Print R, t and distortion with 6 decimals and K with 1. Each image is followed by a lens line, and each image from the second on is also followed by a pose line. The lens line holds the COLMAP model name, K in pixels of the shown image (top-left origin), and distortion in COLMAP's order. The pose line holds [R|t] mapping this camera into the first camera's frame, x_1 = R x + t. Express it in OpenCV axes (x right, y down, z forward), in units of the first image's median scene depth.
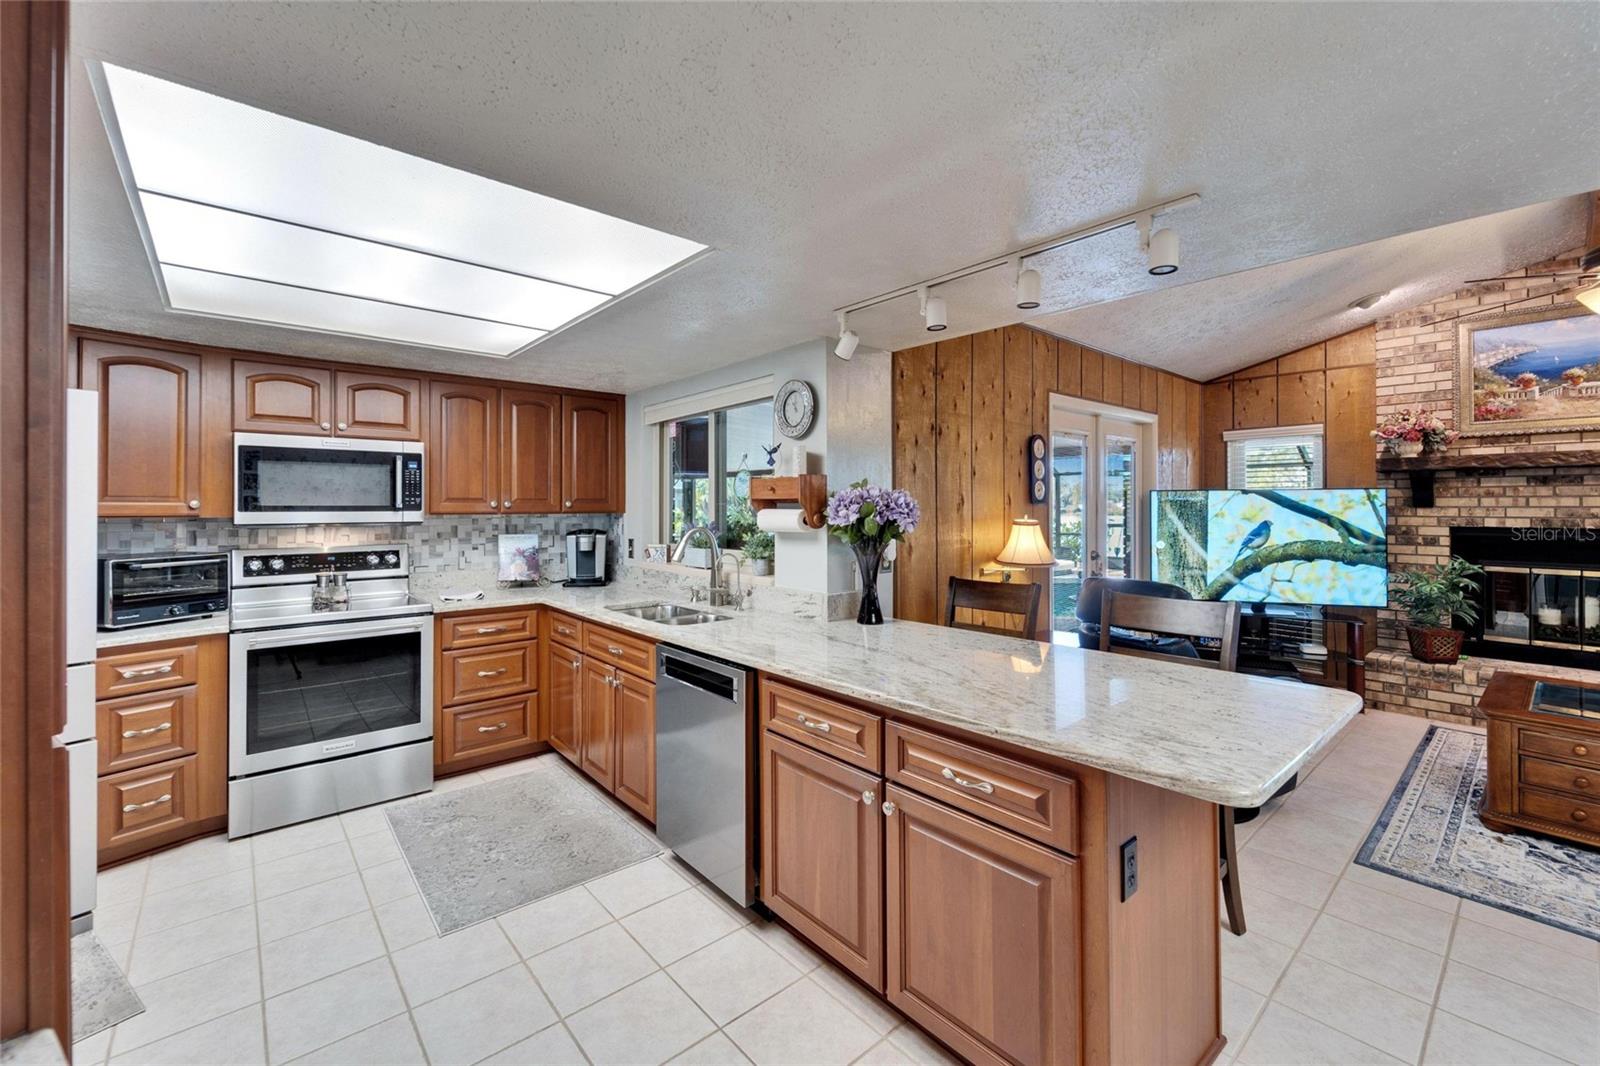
lens RADIAL K [[660.5, 0, 794.0], [0, 660.5, 504.1], [0, 0, 1]] dist [0.006620, -0.002144]
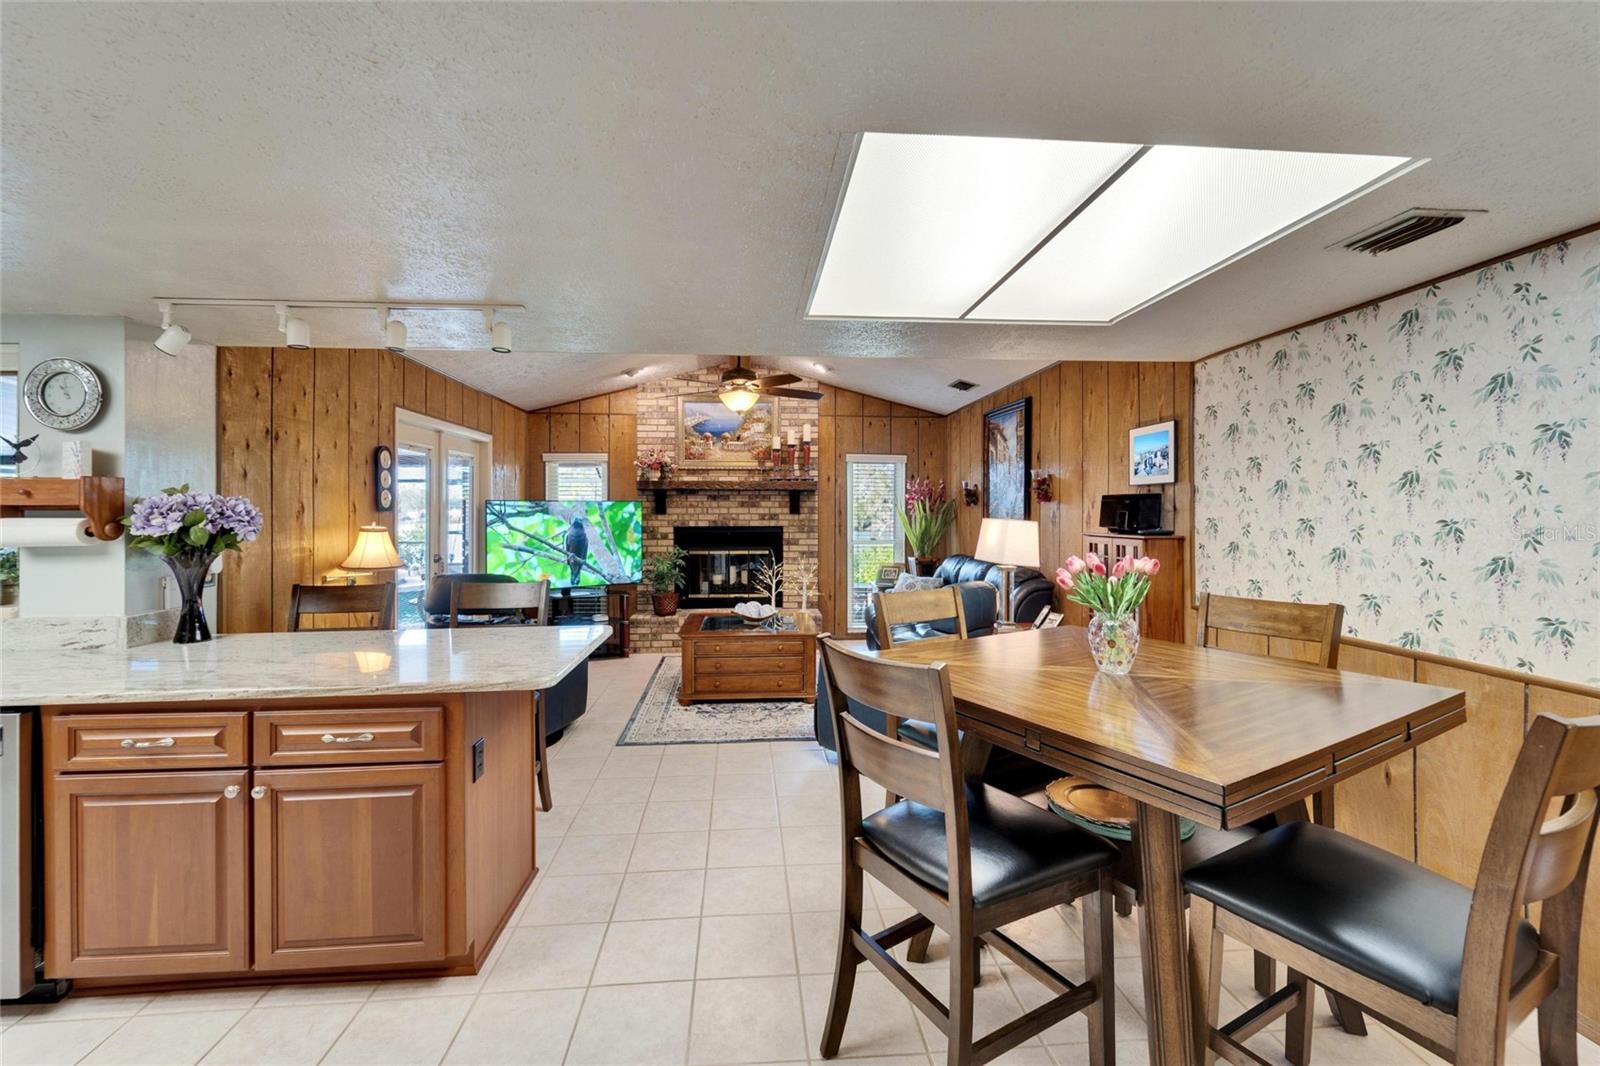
lens RADIAL K [[660.5, 0, 792.3], [0, 660.5, 506.3], [0, 0, 1]] dist [0.006620, -0.002144]
pose [[0.594555, 0.007306, 0.804022, -0.115044], [-0.000237, 0.999960, -0.008911, 0.000515], [-0.804055, 0.005107, 0.594533, -0.188966]]
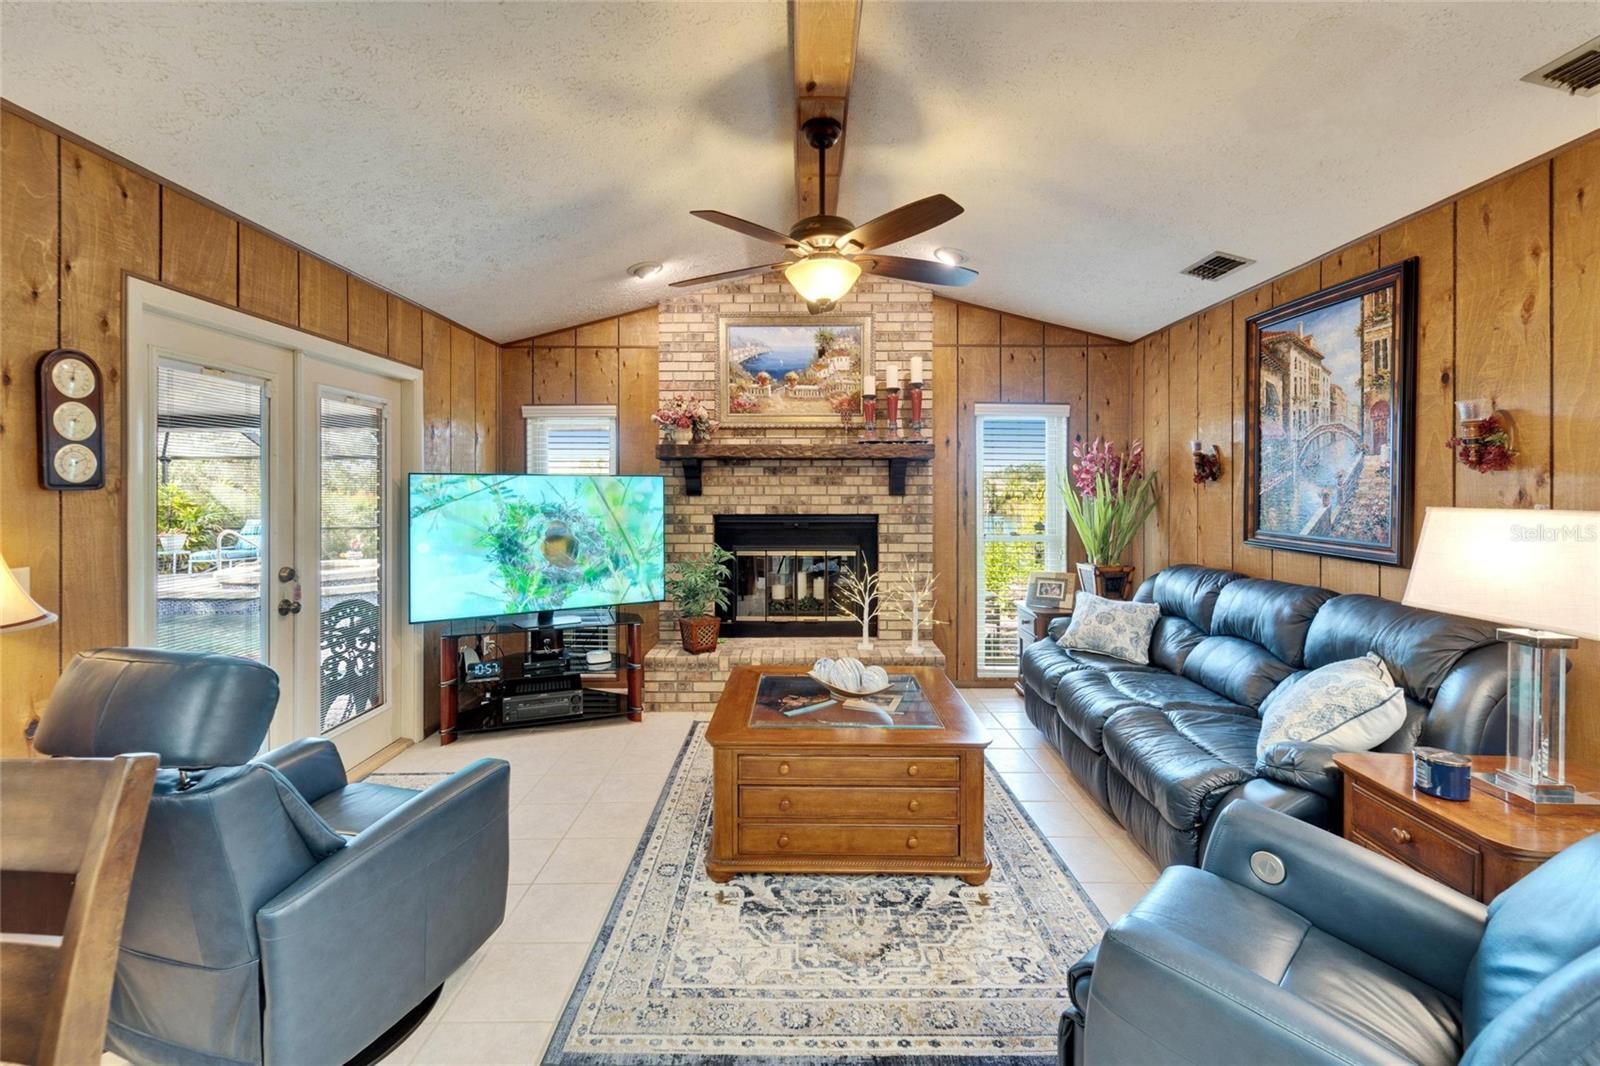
lens RADIAL K [[660.5, 0, 807.2], [0, 660.5, 499.3], [0, 0, 1]] dist [0.006620, -0.002144]
pose [[0.643665, -0.006728, 0.765277, 0.423968], [-0.000089, 0.999961, 0.008866, 0.001957], [-0.765307, -0.005775, 0.643640, 0.327300]]
